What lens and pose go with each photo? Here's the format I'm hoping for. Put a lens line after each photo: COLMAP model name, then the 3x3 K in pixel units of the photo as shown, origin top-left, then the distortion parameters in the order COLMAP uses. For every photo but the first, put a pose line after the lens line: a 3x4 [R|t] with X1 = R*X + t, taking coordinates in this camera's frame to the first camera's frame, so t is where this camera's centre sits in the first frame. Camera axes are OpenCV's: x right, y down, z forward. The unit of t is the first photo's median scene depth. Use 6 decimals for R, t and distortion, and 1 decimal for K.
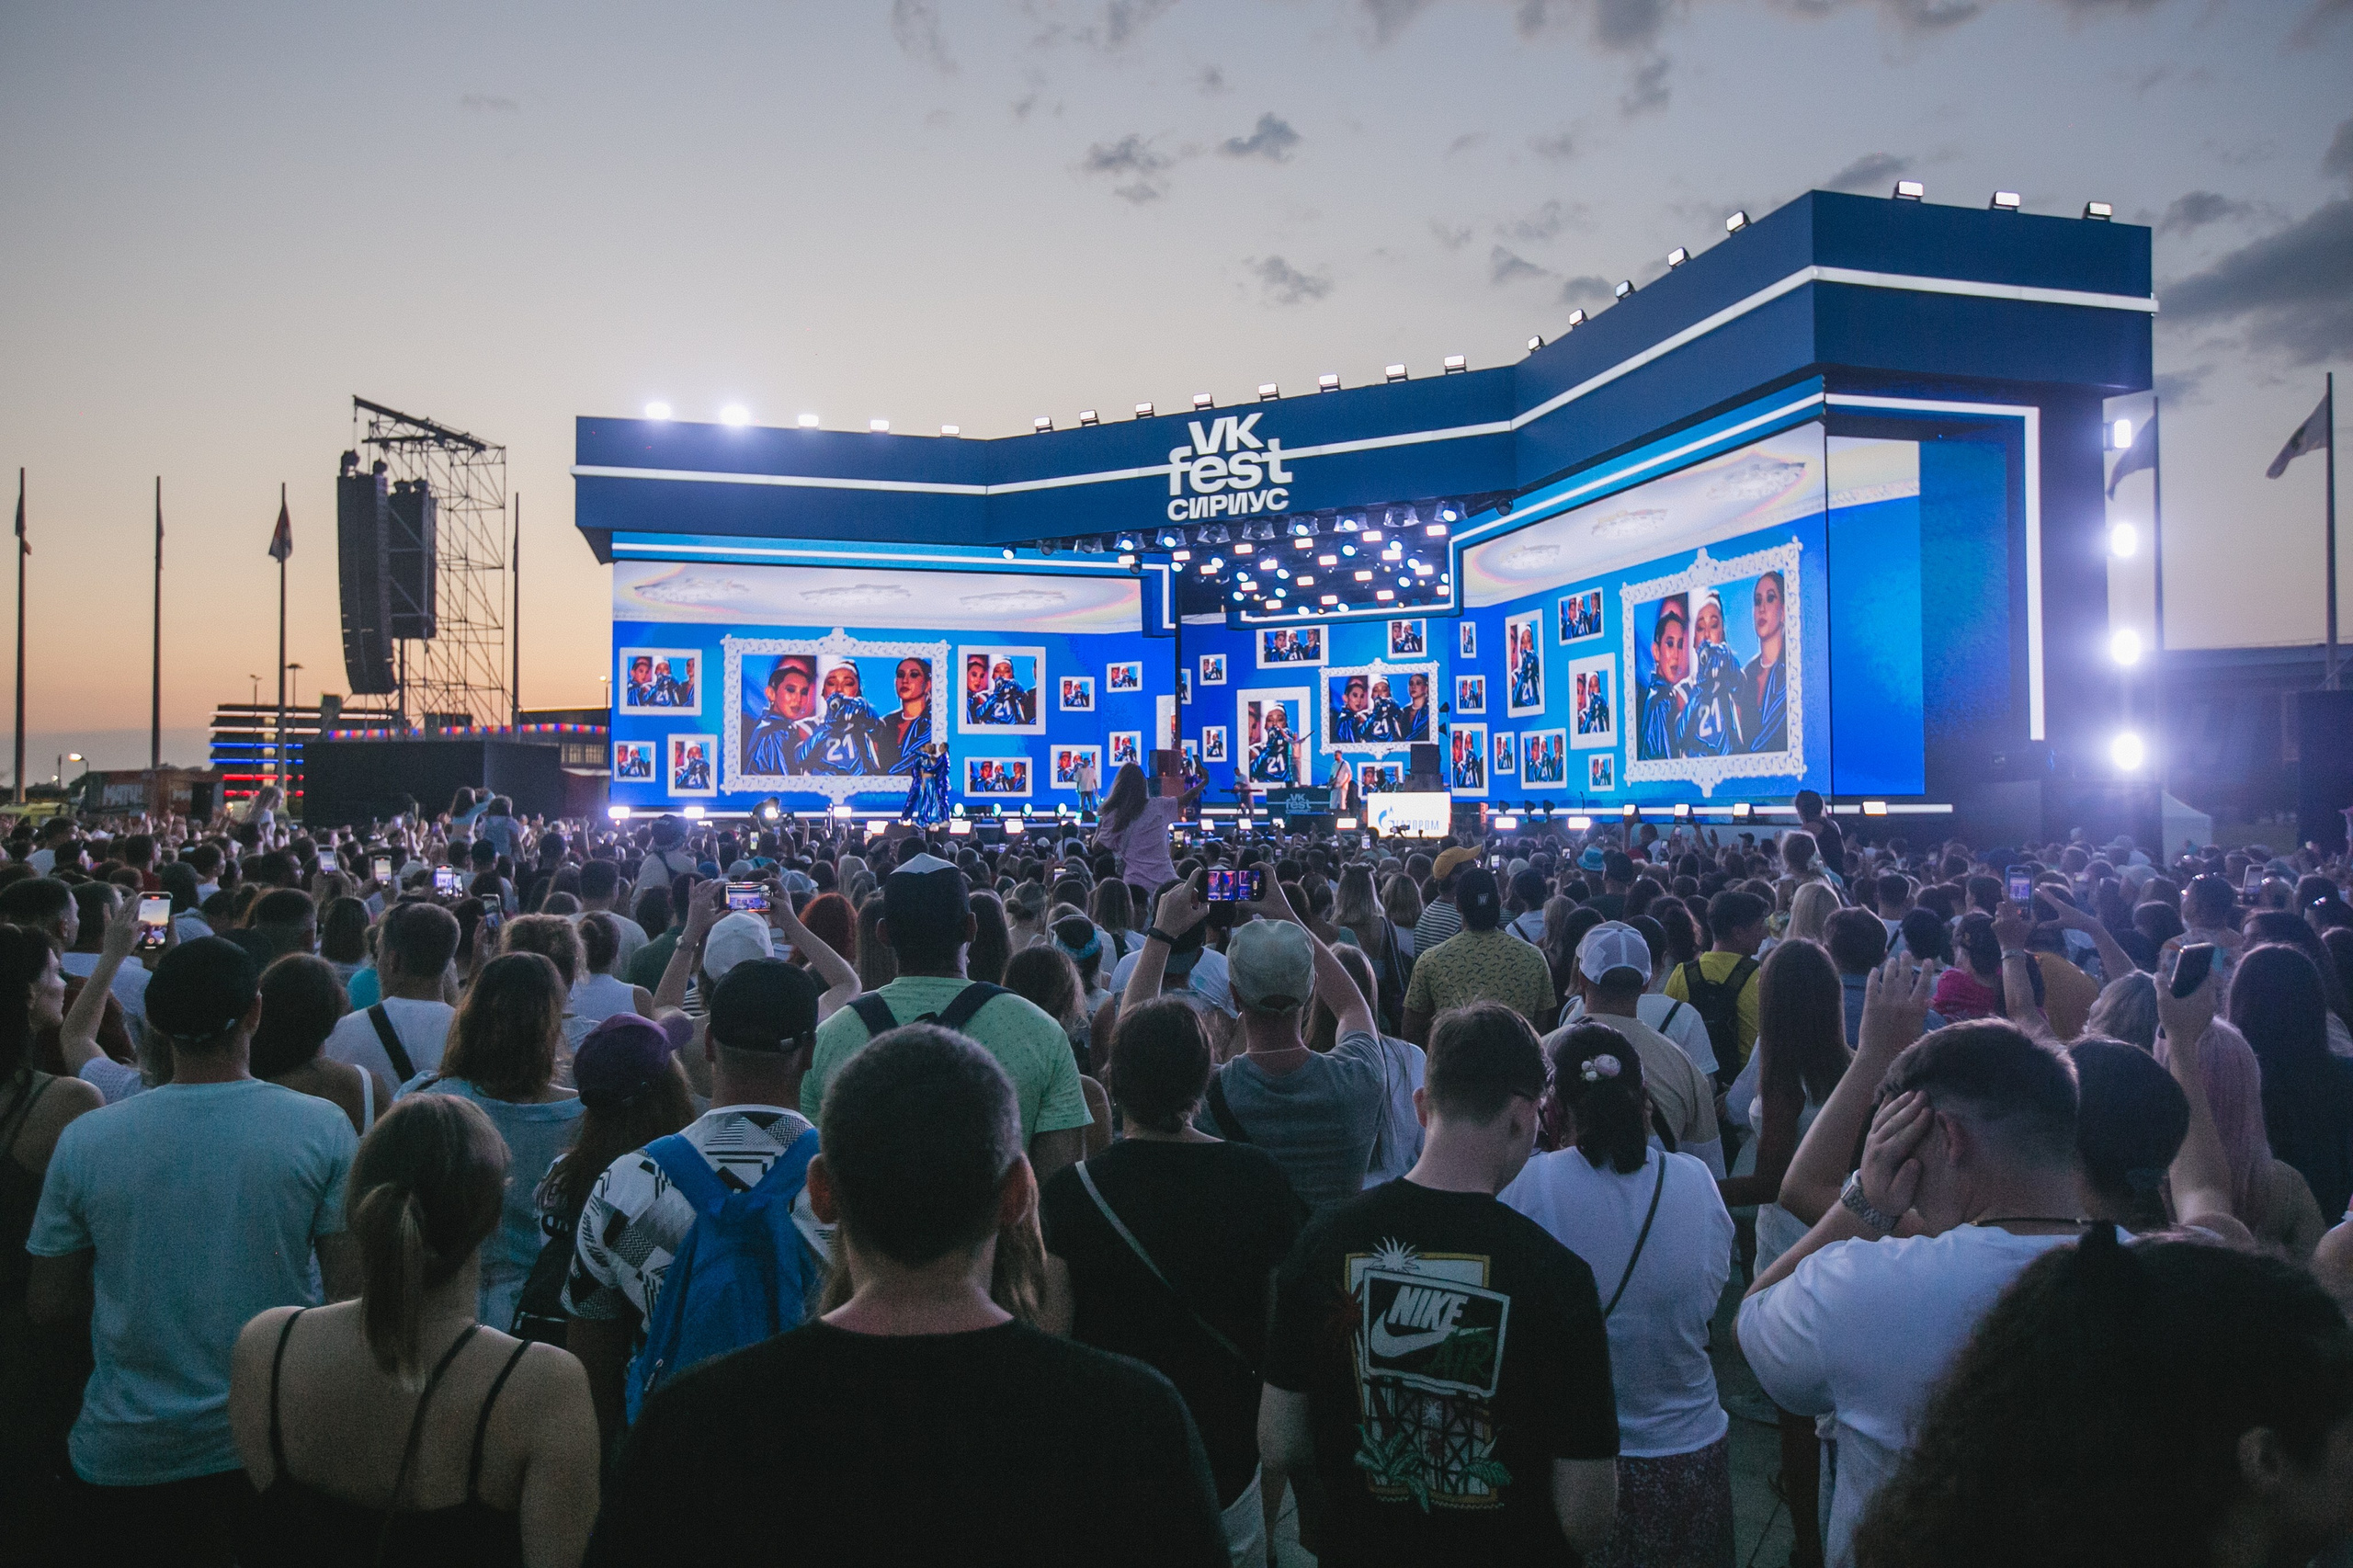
lens RADIAL K [[1611.2, 0, 1176.5], [0, 1611.2, 784.0], [0, 0, 1]] dist [-0.000897, -0.000615]
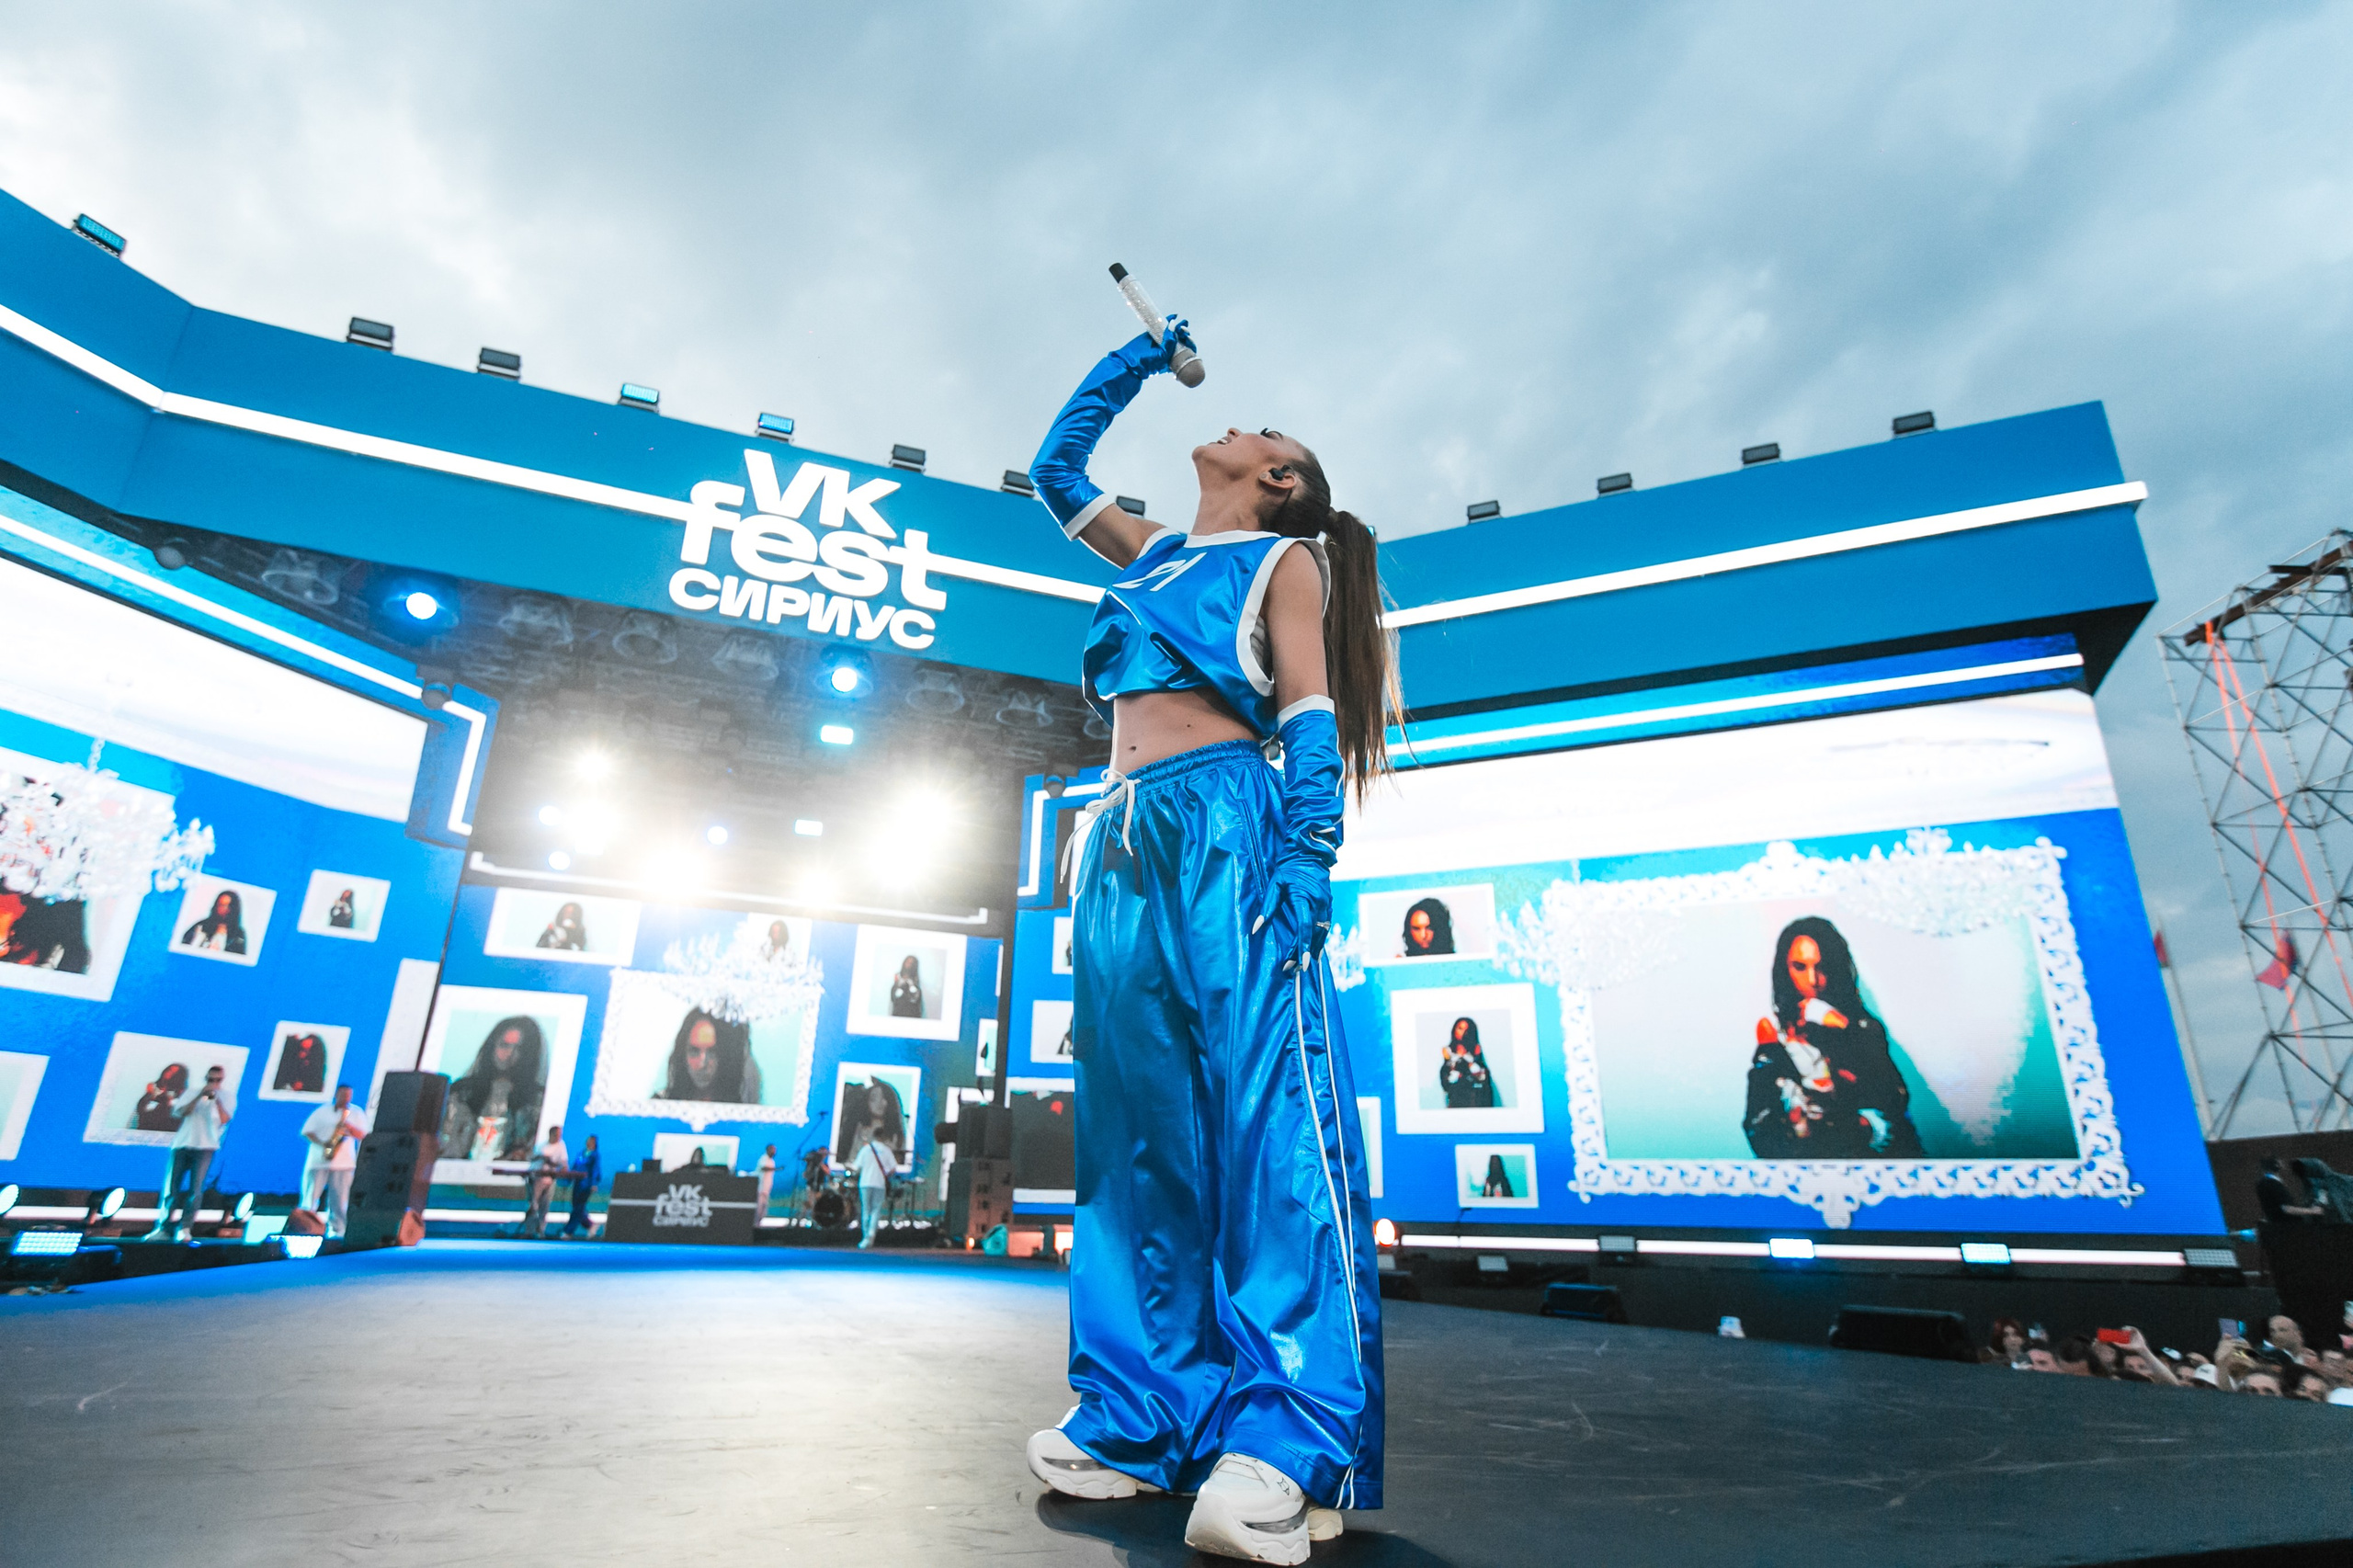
lens RADIAL K [[1275.8, 0, 1176.5], [0, 1275.8, 784.0], [0, 0, 1]] dist [0.020344, 0.001292]
pose [[0.631082, 0.279564, 0.723588, -0.181061], [-0.038557, 0.942952, -0.330689, 0.015800], [-0.774758, 0.180792, 0.605859, 0.659600]]
